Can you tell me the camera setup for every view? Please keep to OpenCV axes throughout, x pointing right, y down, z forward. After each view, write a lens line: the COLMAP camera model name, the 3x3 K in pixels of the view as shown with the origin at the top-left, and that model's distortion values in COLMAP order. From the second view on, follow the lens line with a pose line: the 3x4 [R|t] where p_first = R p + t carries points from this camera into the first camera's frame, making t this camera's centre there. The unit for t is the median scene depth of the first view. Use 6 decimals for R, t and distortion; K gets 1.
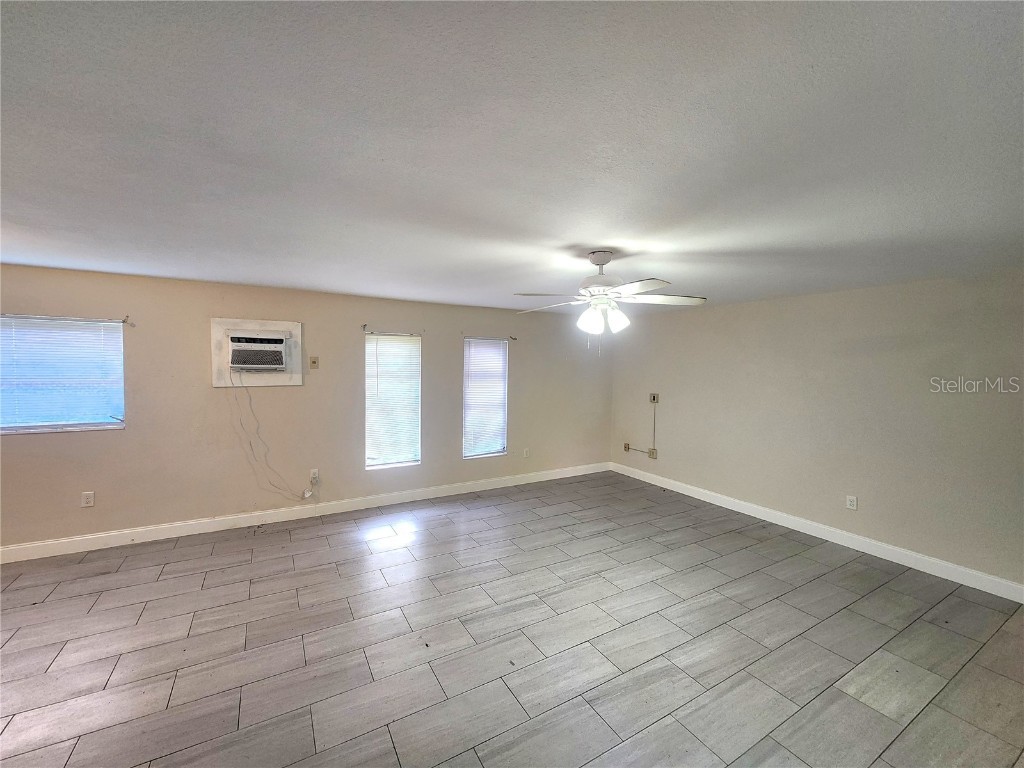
lens RADIAL K [[418.8, 0, 510.2], [0, 418.8, 382.1], [0, 0, 1]] dist [-0.002335, -0.000138]
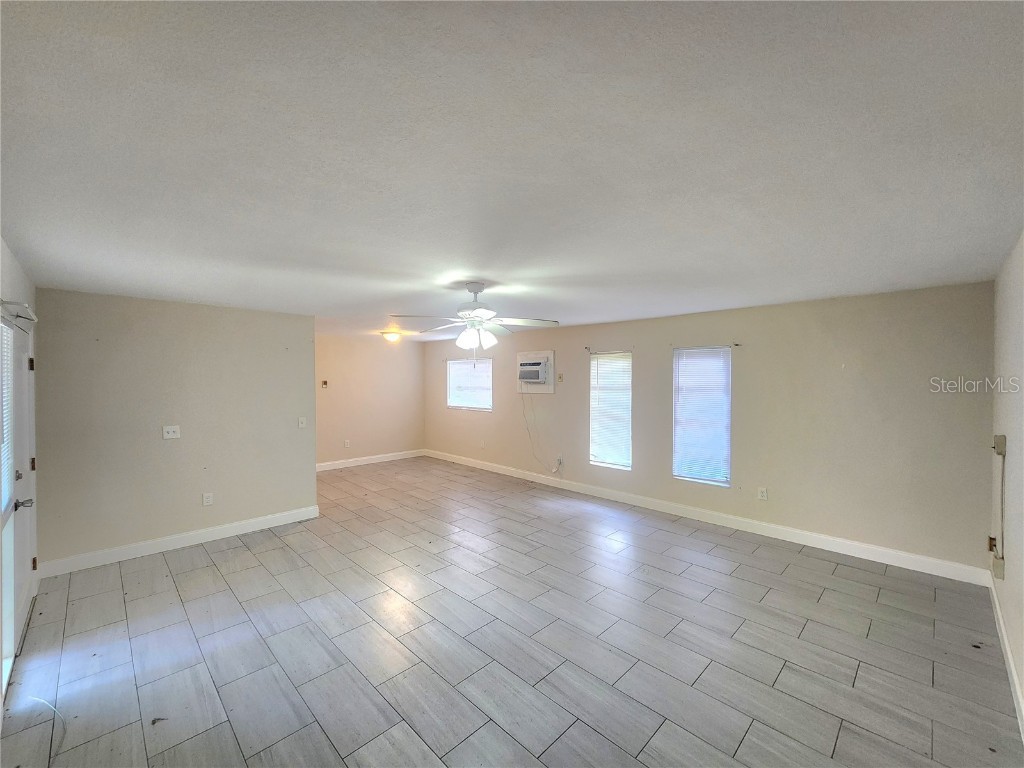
lens RADIAL K [[418.8, 0, 512.0], [0, 418.8, 384.0], [0, 0, 1]] dist [-0.002335, -0.000138]
pose [[0.261689, 0.001844, -0.965150, 0.810246], [-0.036581, 0.999299, -0.008010, -0.007797], [0.964459, 0.037403, 0.261573, 0.451911]]
